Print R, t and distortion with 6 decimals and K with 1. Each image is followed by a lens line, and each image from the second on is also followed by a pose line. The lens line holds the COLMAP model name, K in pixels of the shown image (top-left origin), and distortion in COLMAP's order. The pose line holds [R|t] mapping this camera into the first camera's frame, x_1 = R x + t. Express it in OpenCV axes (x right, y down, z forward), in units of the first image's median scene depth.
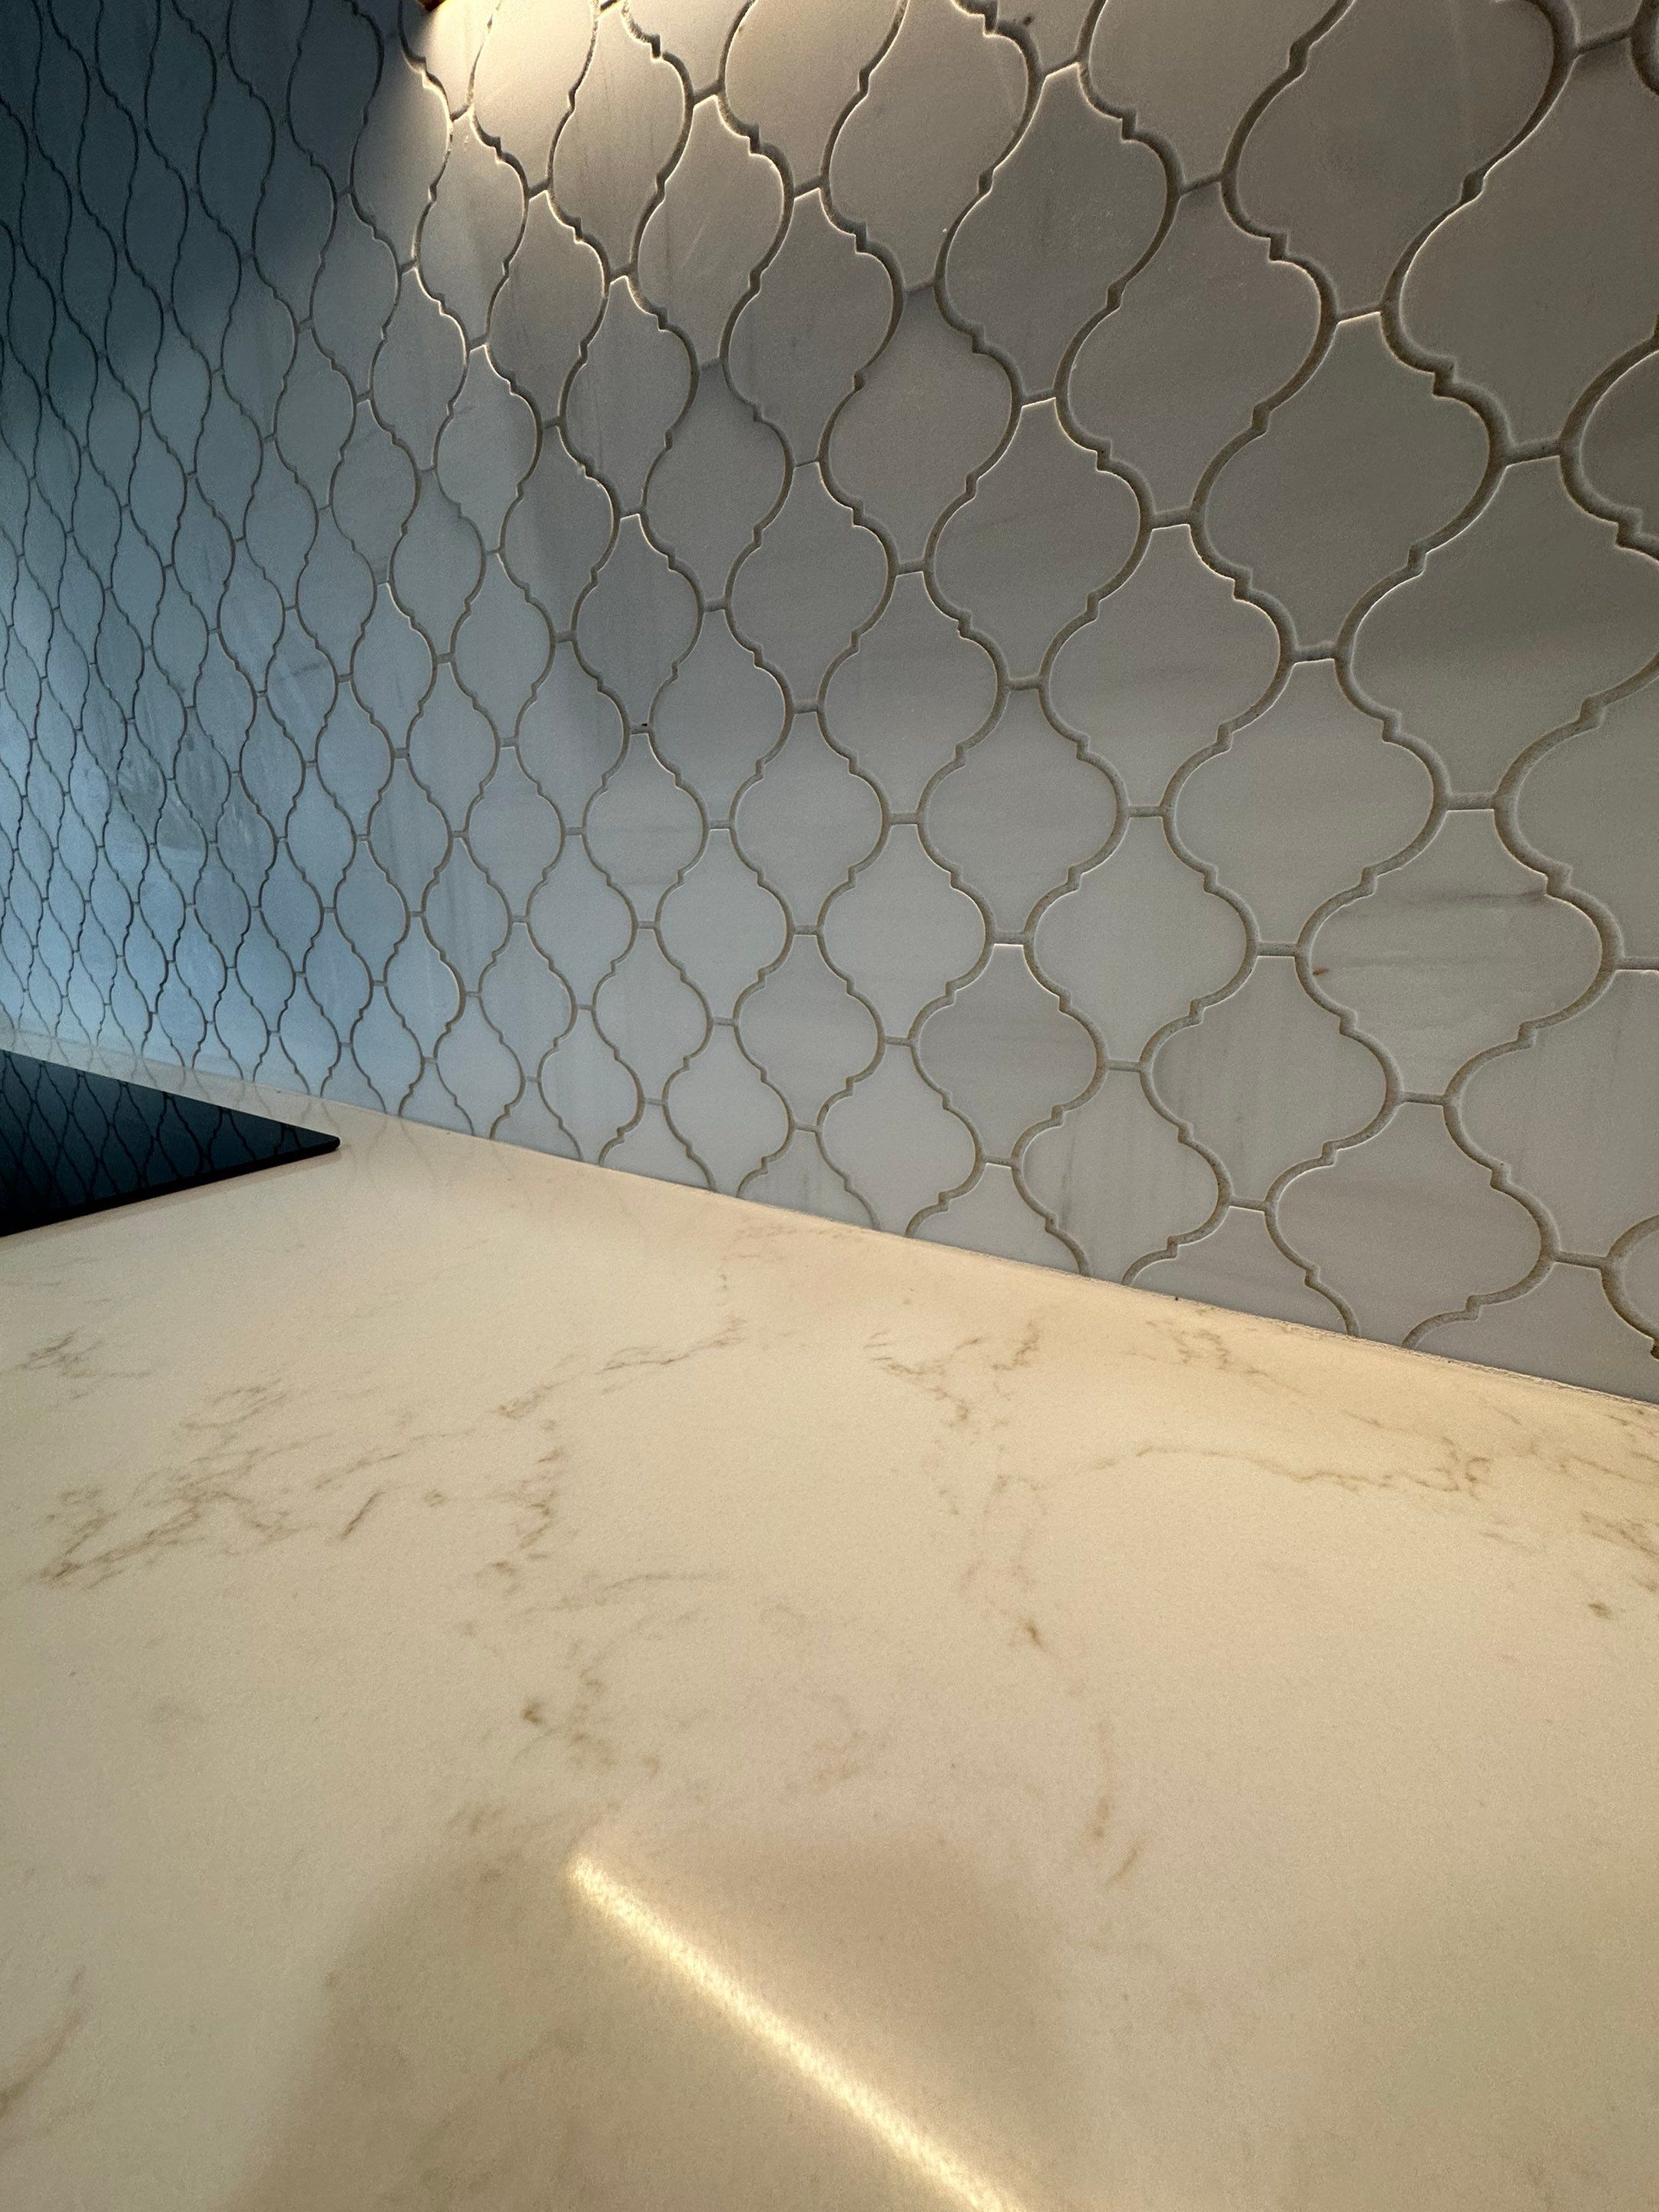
lens RADIAL K [[880.3, 0, 836.2], [0, 880.3, 1093.9], [0, 0, 1]] dist [-0.003524, 0.000560]
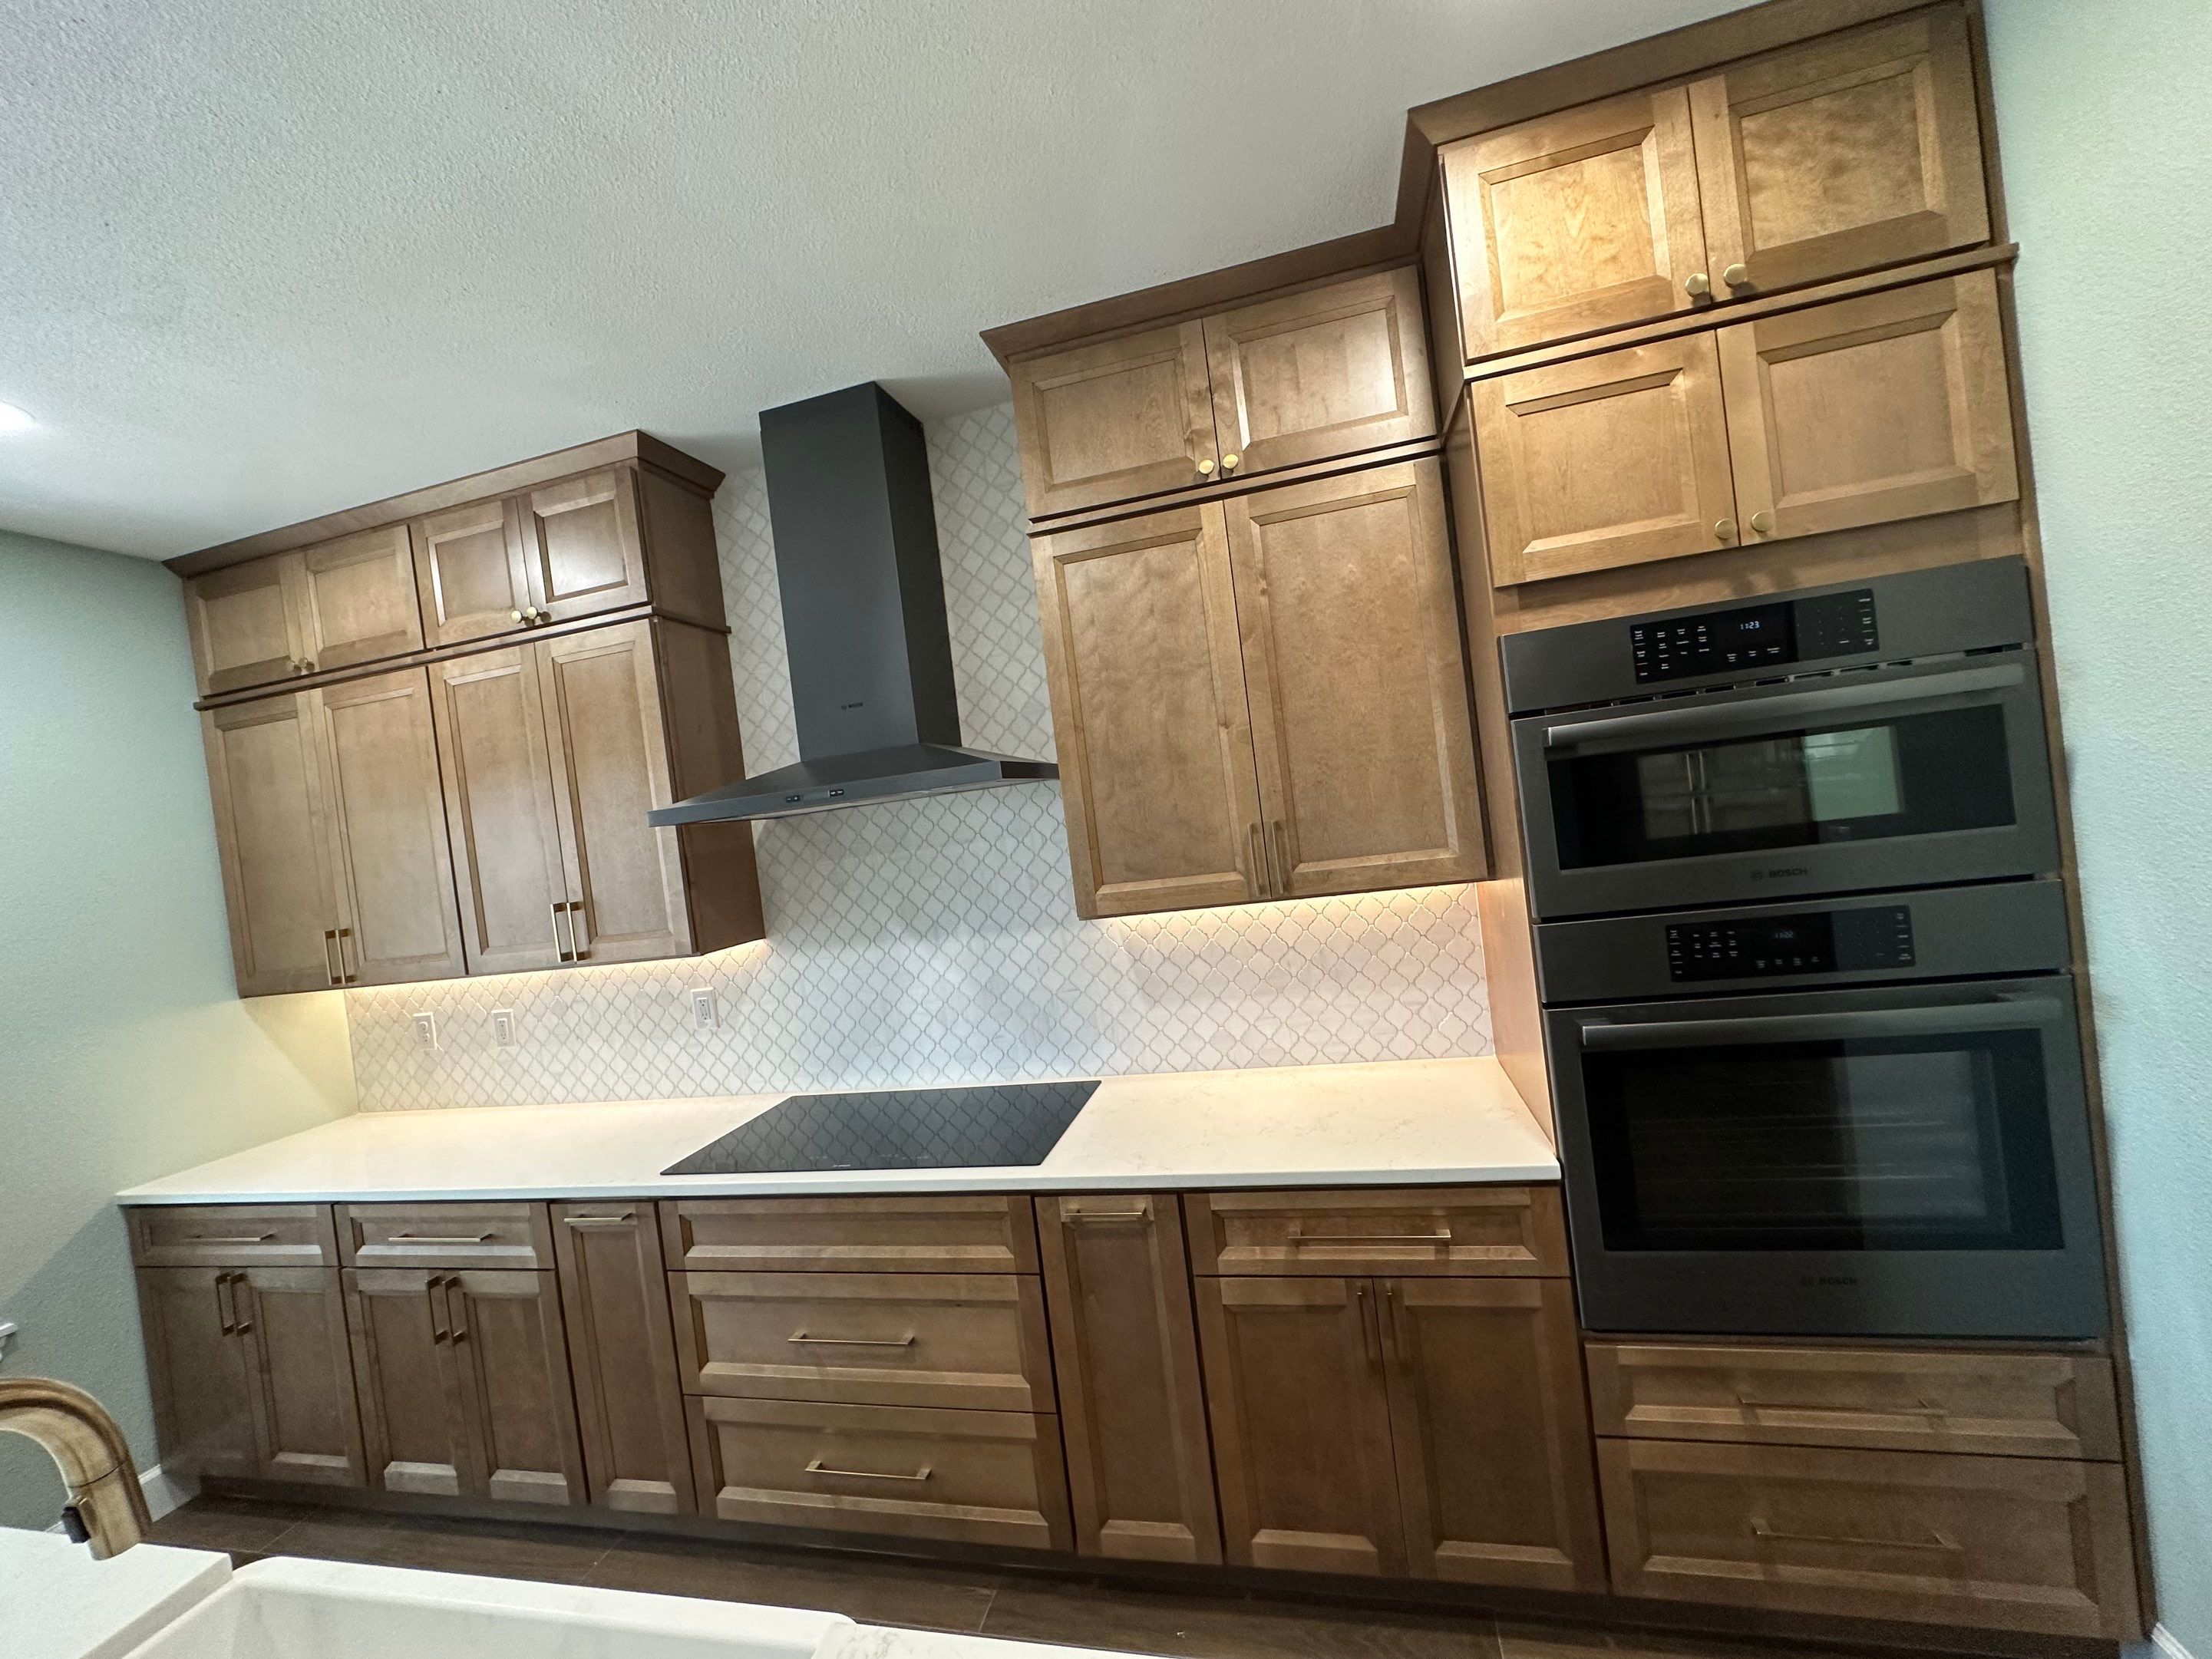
lens RADIAL K [[880.2, 0, 1106.5], [0, 880.2, 828.0], [0, 0, 1]] dist [-0.003524, 0.000560]
pose [[0.944302, -0.125604, 0.304168, -2.417897], [0.196174, 0.956964, -0.213859, -0.325876], [-0.264216, 0.261618, 0.928303, -5.346262]]
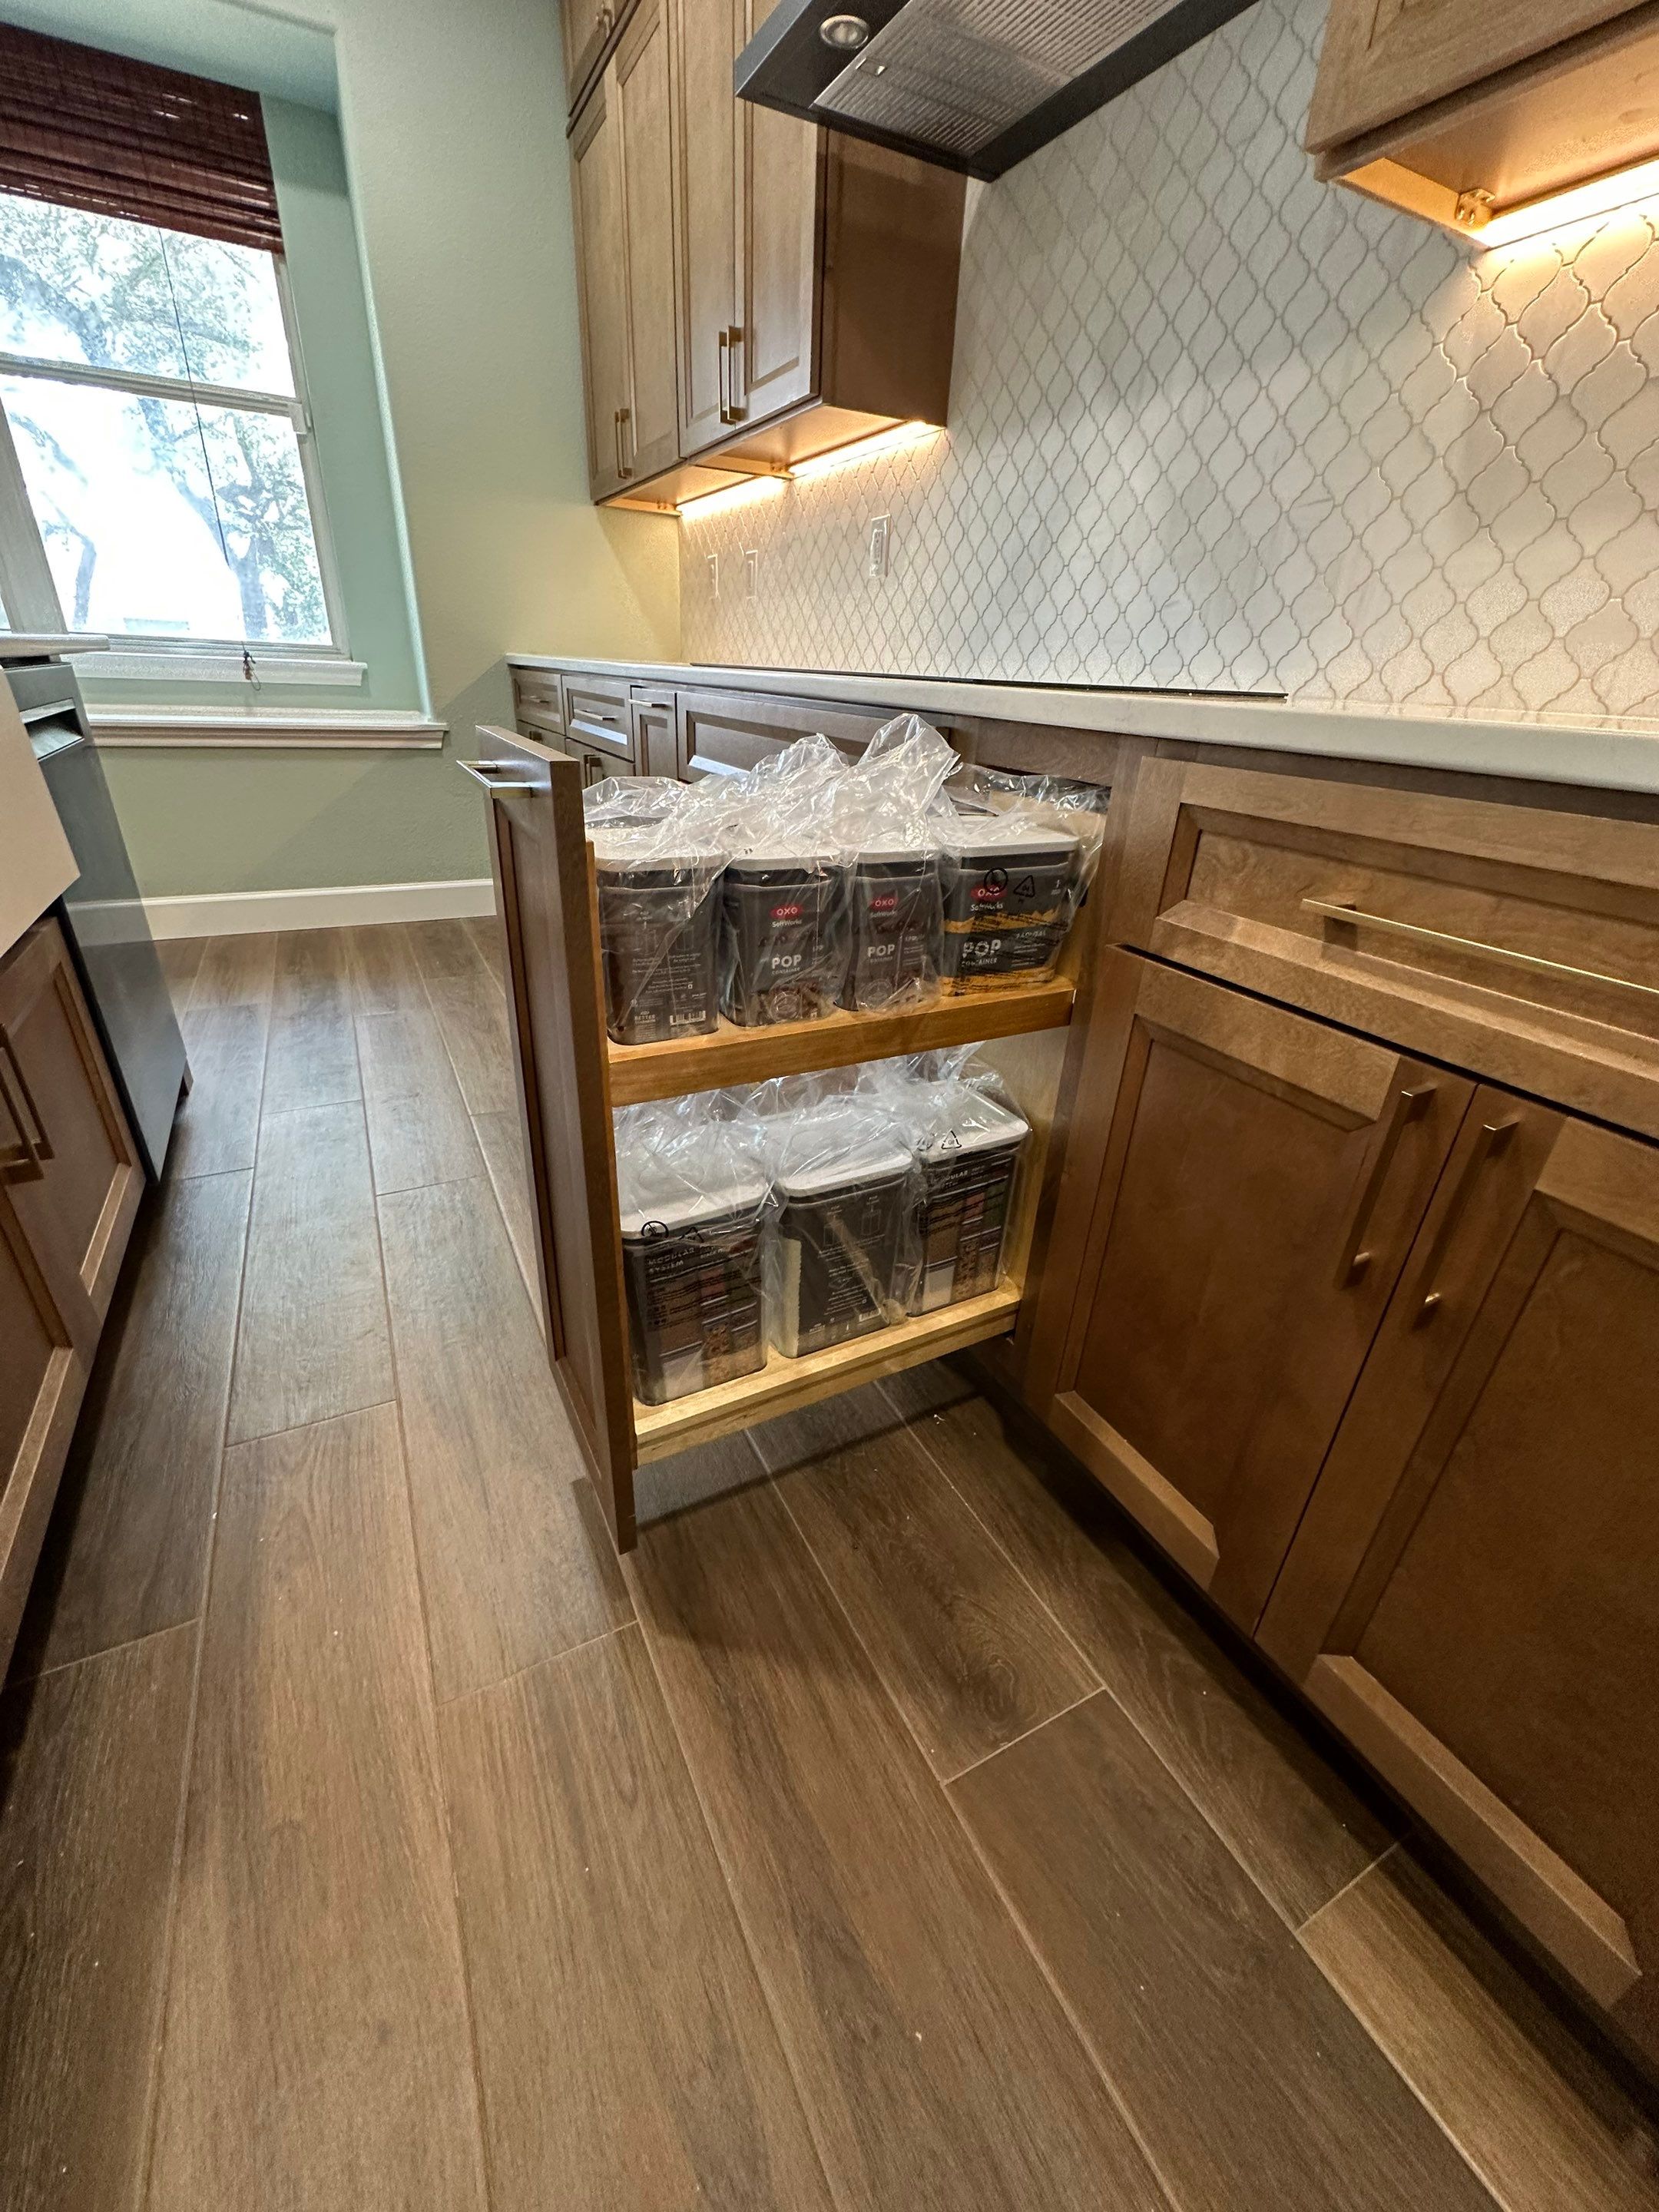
lens RADIAL K [[880.3, 0, 832.7], [0, 880.3, 1104.8], [0, 0, 1]] dist [-0.003524, 0.000560]
pose [[0.861600, 0.256194, -0.438190, -0.320017], [-0.160966, 0.956628, 0.242803, 1.049510], [0.481389, -0.138665, 0.865469, -2.796520]]
